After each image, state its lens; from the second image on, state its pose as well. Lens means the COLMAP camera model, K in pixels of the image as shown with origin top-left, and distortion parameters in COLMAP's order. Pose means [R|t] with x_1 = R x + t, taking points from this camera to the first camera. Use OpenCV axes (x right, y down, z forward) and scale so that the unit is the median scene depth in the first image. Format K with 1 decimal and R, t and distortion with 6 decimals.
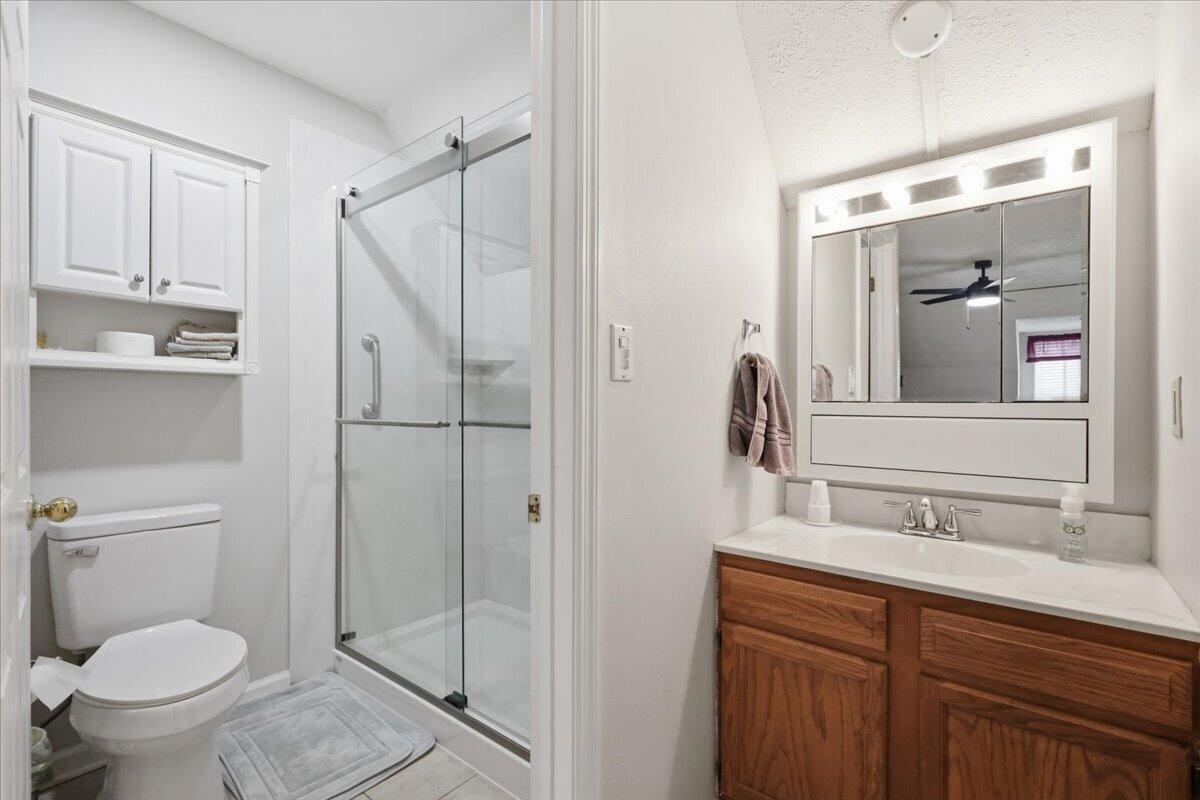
lens RADIAL K [[541.7, 0, 600.0], [0, 541.7, 409.1], [0, 0, 1]] dist [-0.000398, 0.000075]
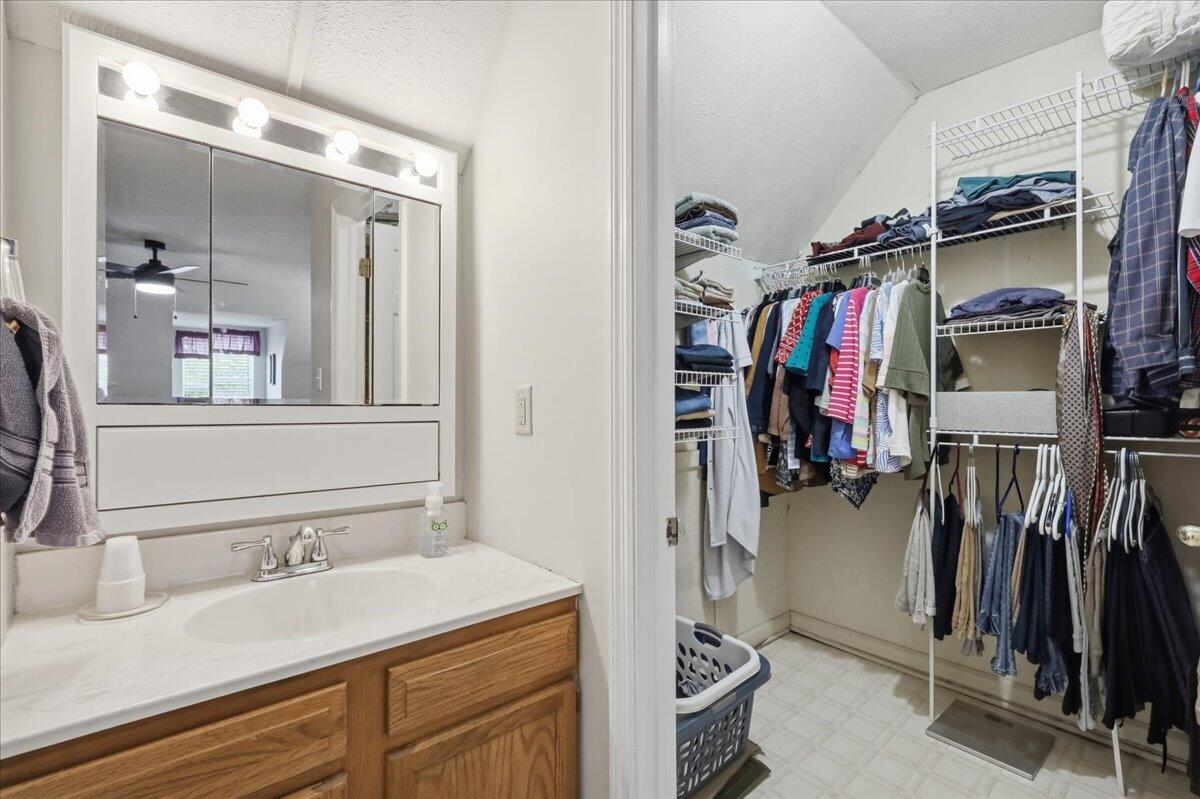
lens RADIAL K [[541.7, 0, 600.0], [0, 541.7, 408.6], [0, 0, 1]] dist [-0.000398, 0.000075]
pose [[0.176621, -0.007898, 0.984247, -0.090692], [0.008356, 0.999944, 0.006524, -0.008807], [-0.984243, 0.007072, 0.176678, 0.436789]]
